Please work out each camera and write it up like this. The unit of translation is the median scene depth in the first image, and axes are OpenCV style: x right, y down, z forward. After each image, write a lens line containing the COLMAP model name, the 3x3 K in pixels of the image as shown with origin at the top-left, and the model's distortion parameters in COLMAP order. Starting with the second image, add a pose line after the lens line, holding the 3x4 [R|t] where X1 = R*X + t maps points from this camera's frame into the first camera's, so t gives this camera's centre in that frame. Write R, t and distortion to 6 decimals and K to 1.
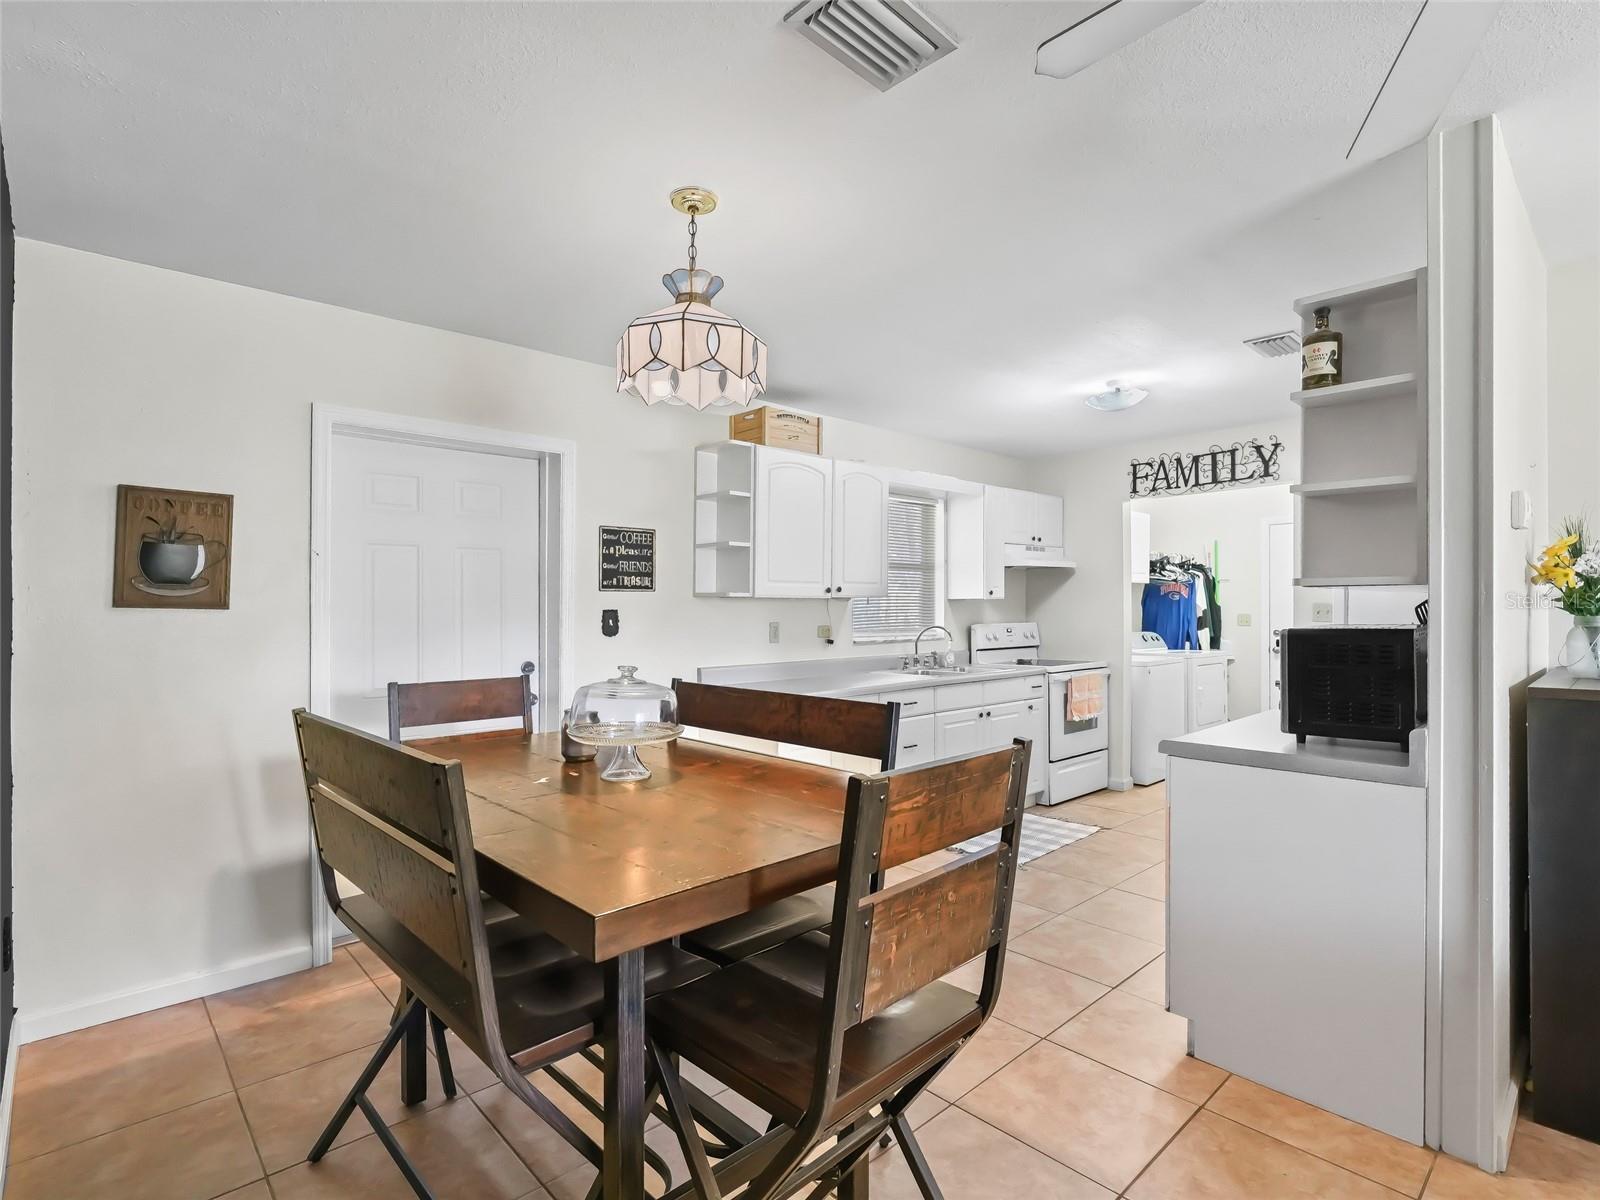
lens RADIAL K [[778.5, 0, 799.1], [0, 778.5, 619.7], [0, 0, 1]] dist [-0.002513, 0.000129]
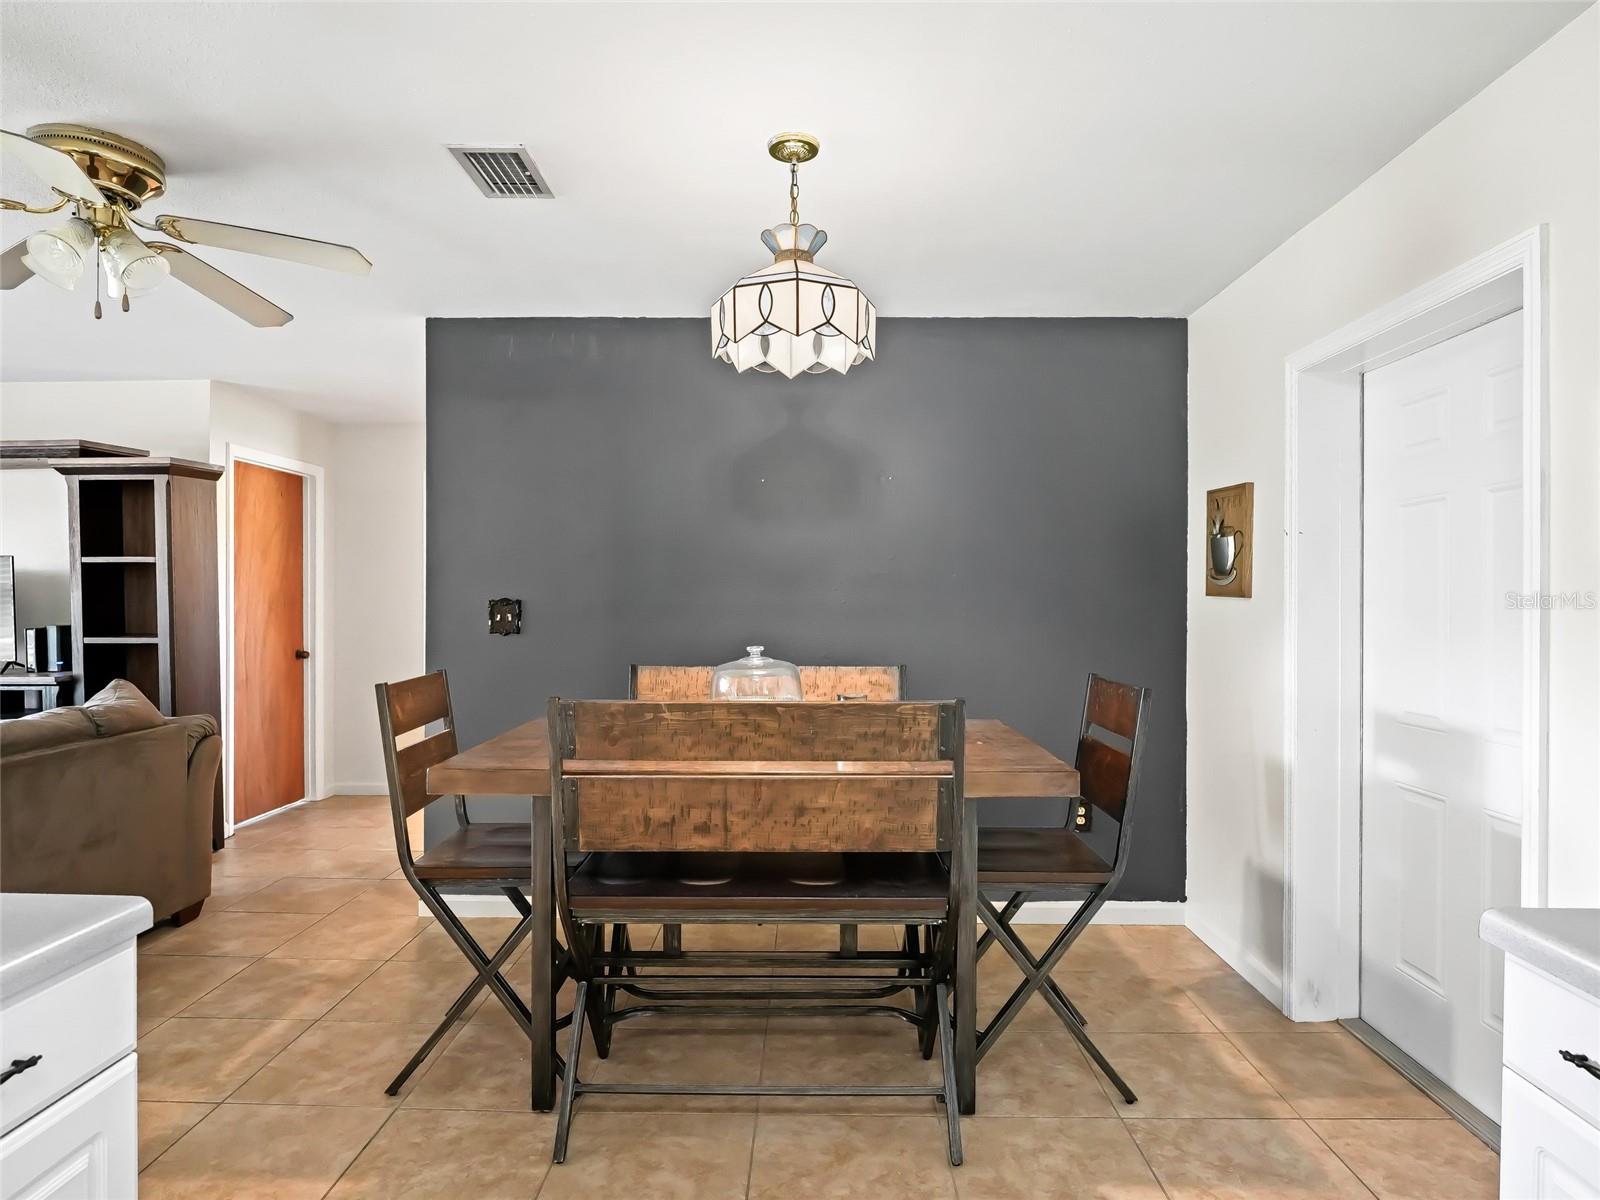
lens RADIAL K [[863.4, 0, 800.0], [0, 863.4, 600.0], [0, 0, 1]] dist [0.001034, 0.000403]
pose [[-0.688635, 0.003102, -0.725102, 0.238453], [-0.014082, 0.999745, 0.017651, -0.010313], [0.724971, 0.022366, -0.688416, 0.697473]]
